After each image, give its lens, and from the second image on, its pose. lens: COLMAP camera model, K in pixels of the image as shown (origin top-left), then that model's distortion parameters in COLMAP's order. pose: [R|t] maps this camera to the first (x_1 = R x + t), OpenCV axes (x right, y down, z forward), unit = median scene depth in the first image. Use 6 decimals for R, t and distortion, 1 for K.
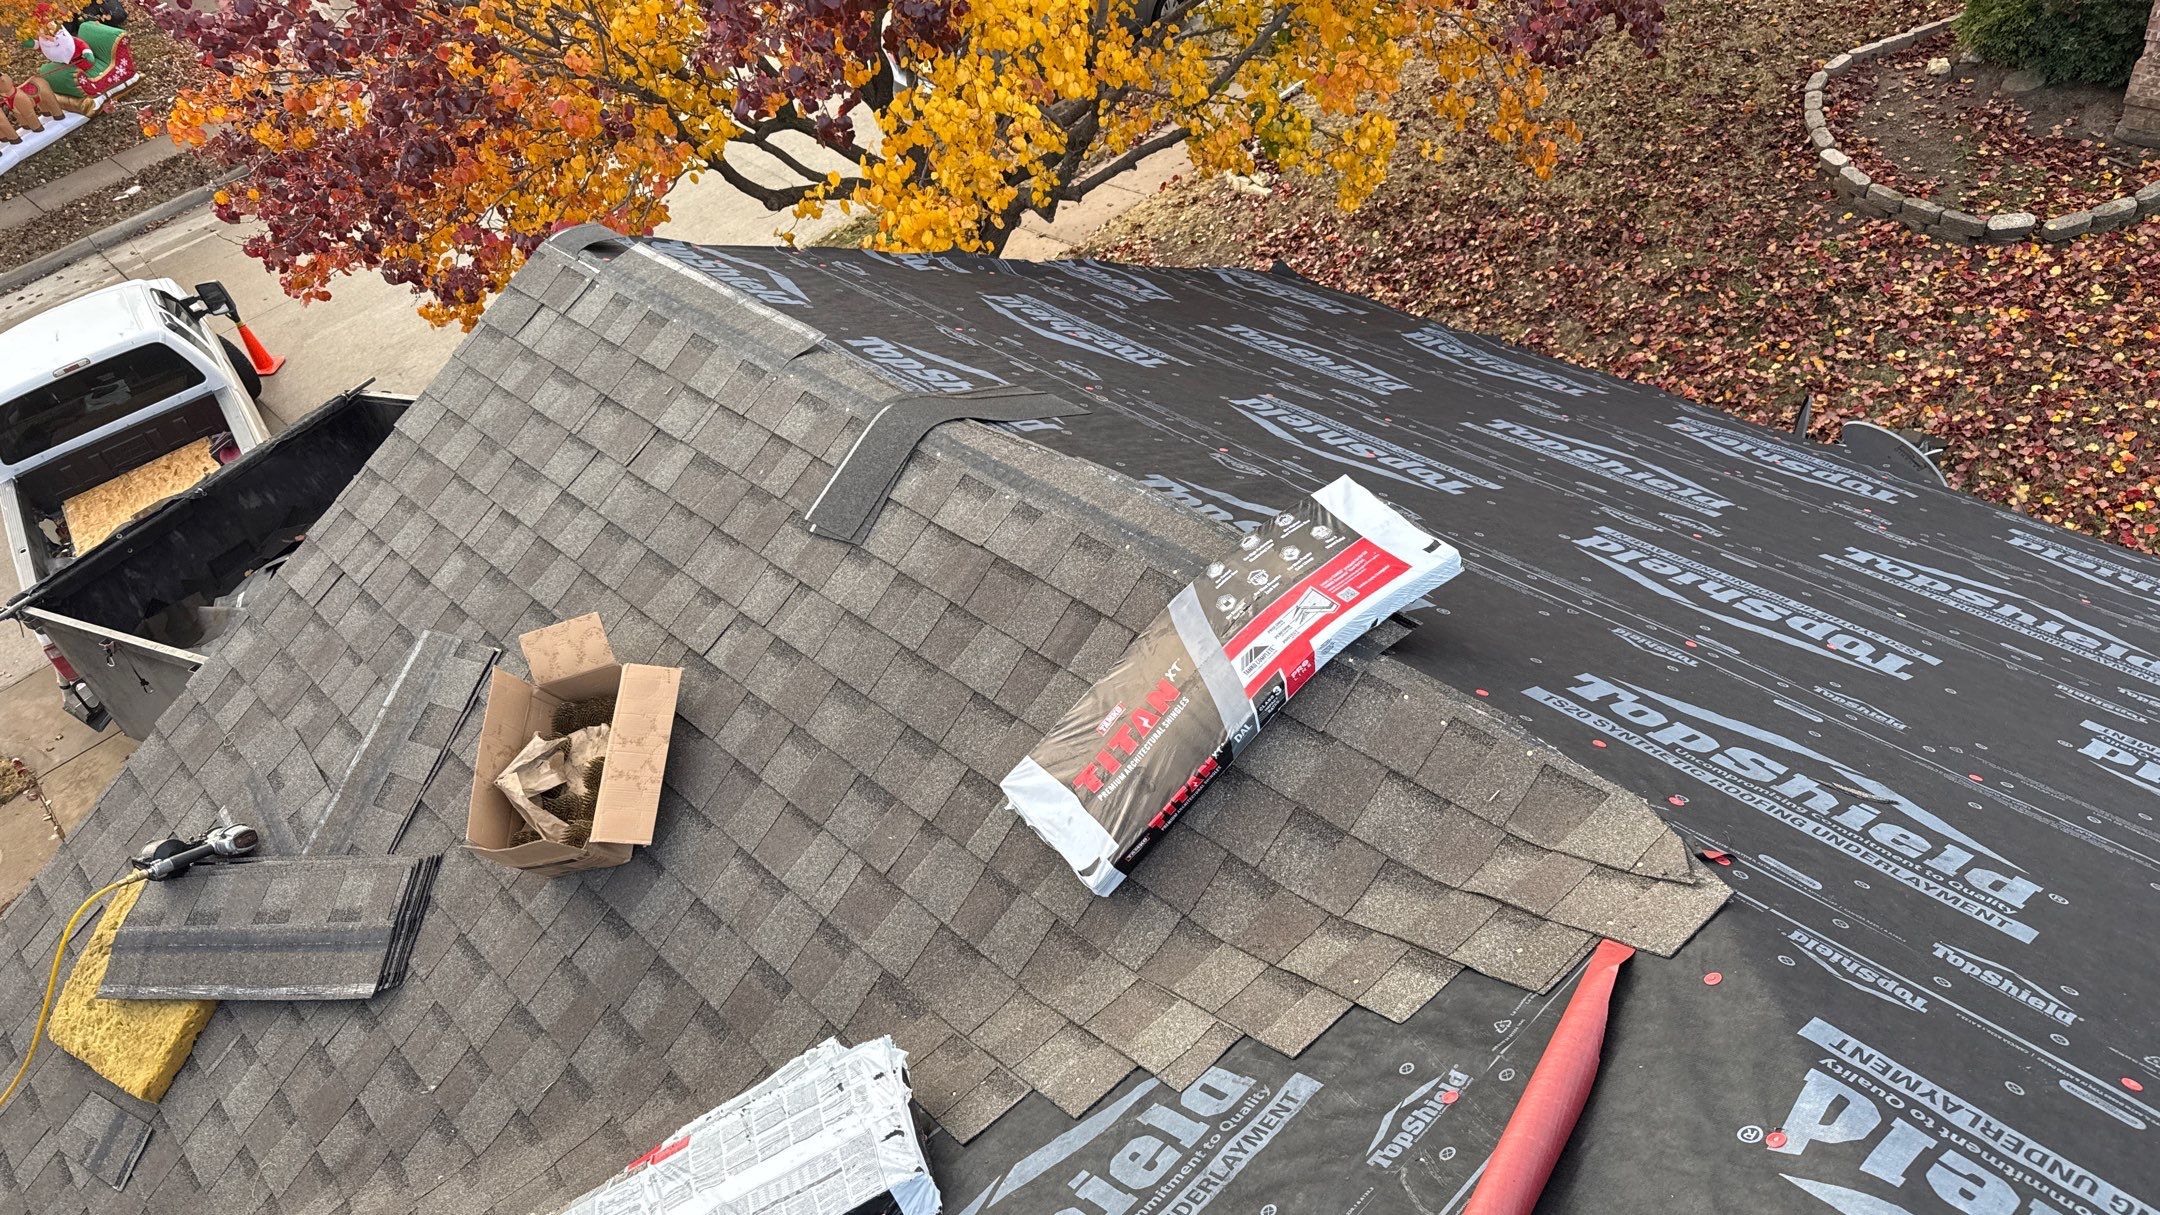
lens RADIAL K [[1555.6, 0, 1080.0], [0, 1555.6, 607.5], [0, 0, 1]] dist [0.198389, -0.344447]
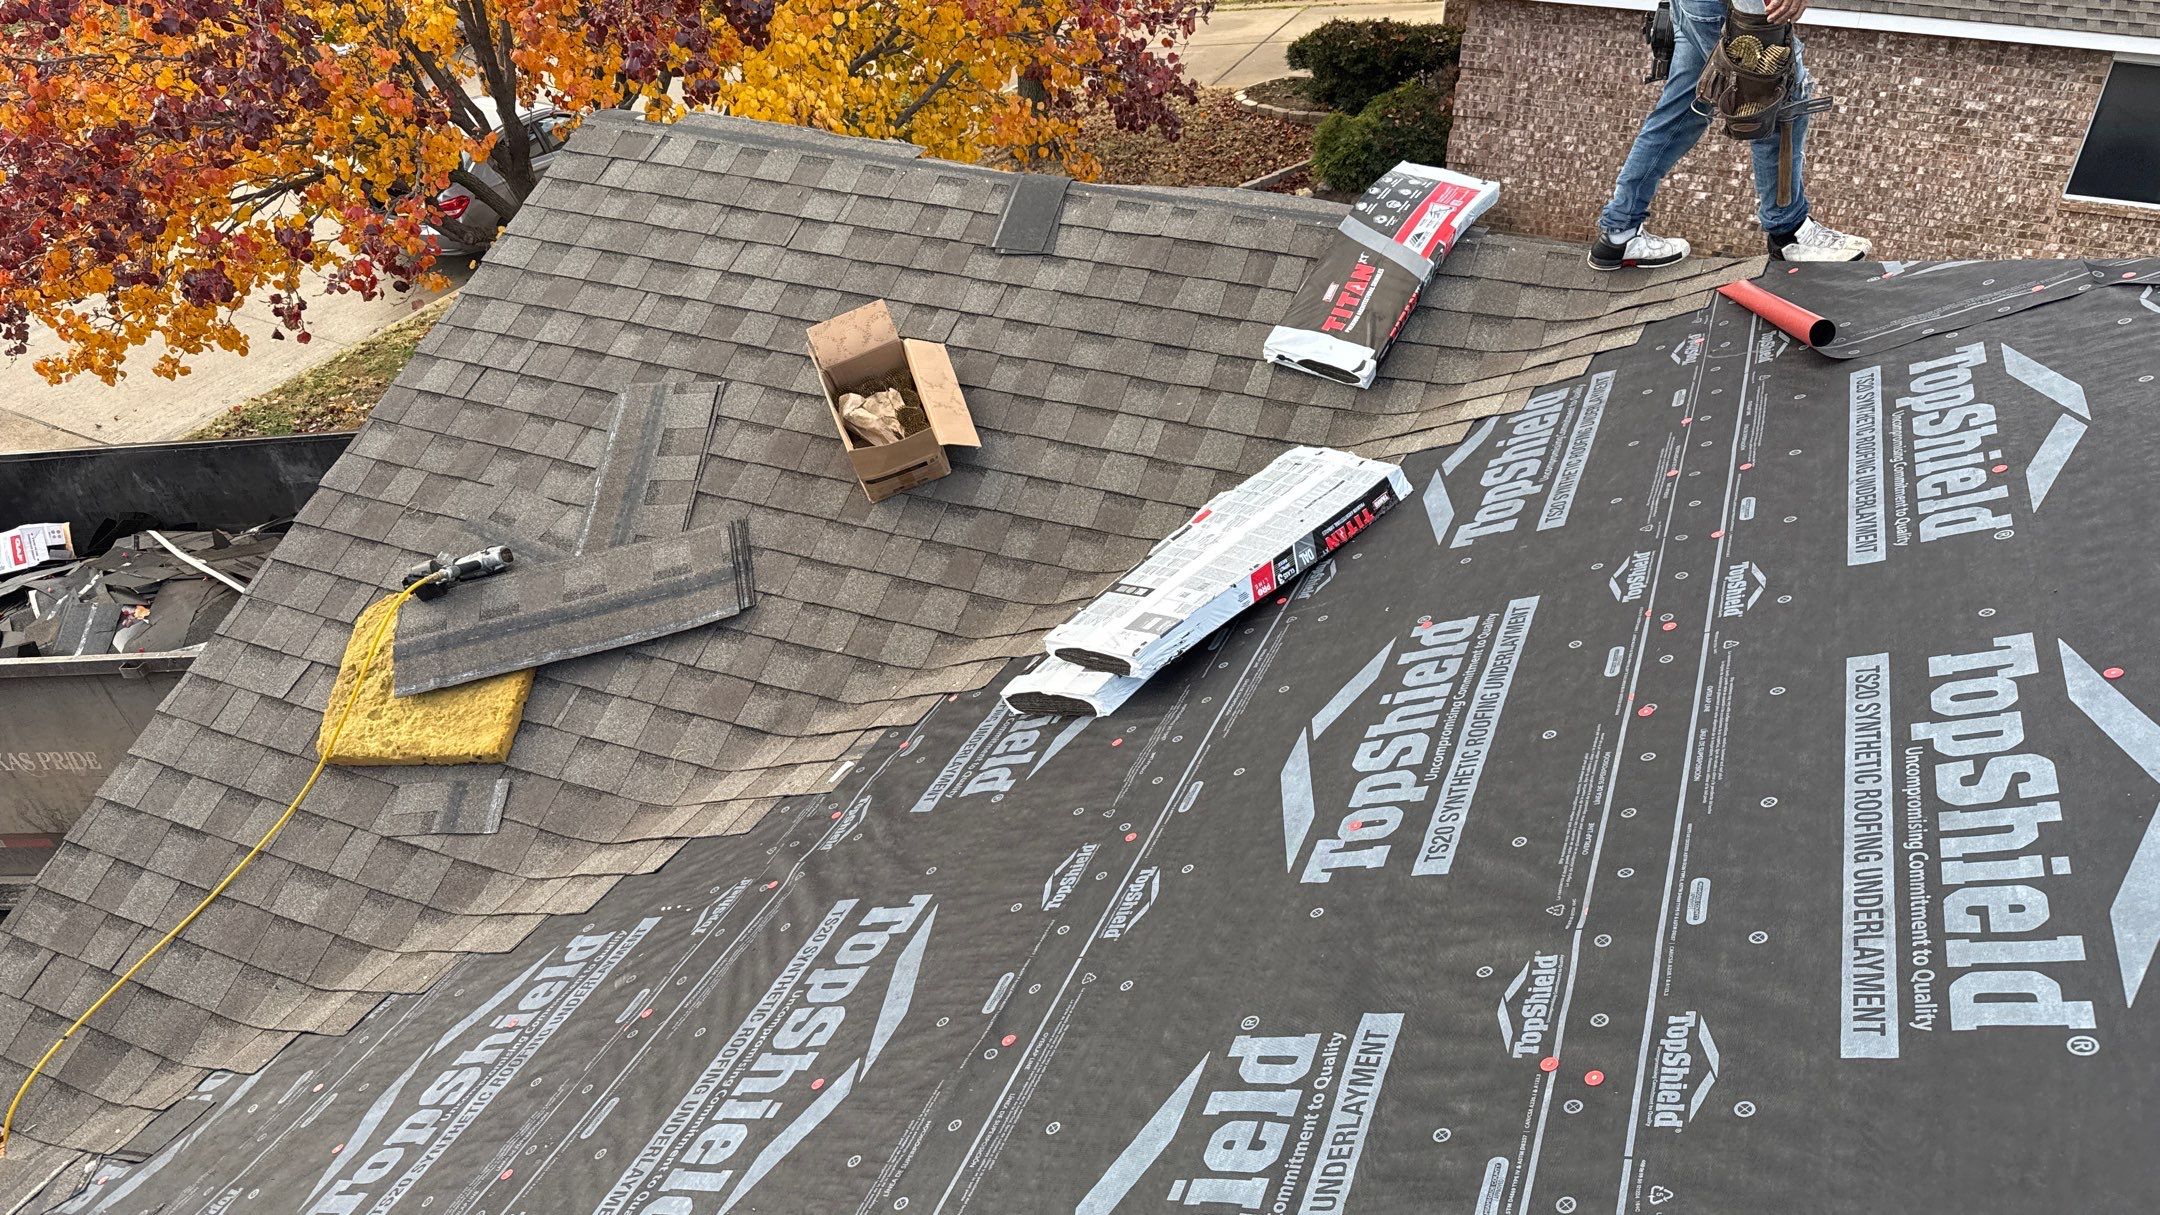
lens RADIAL K [[1555.6, 0, 1080.0], [0, 1555.6, 607.5], [0, 0, 1]] dist [0.198389, -0.344447]
pose [[0.898238, -0.088760, 0.430454, -0.731754], [0.156939, 0.979603, -0.125493, 0.435092], [-0.410535, 0.180278, 0.893846, -0.168528]]
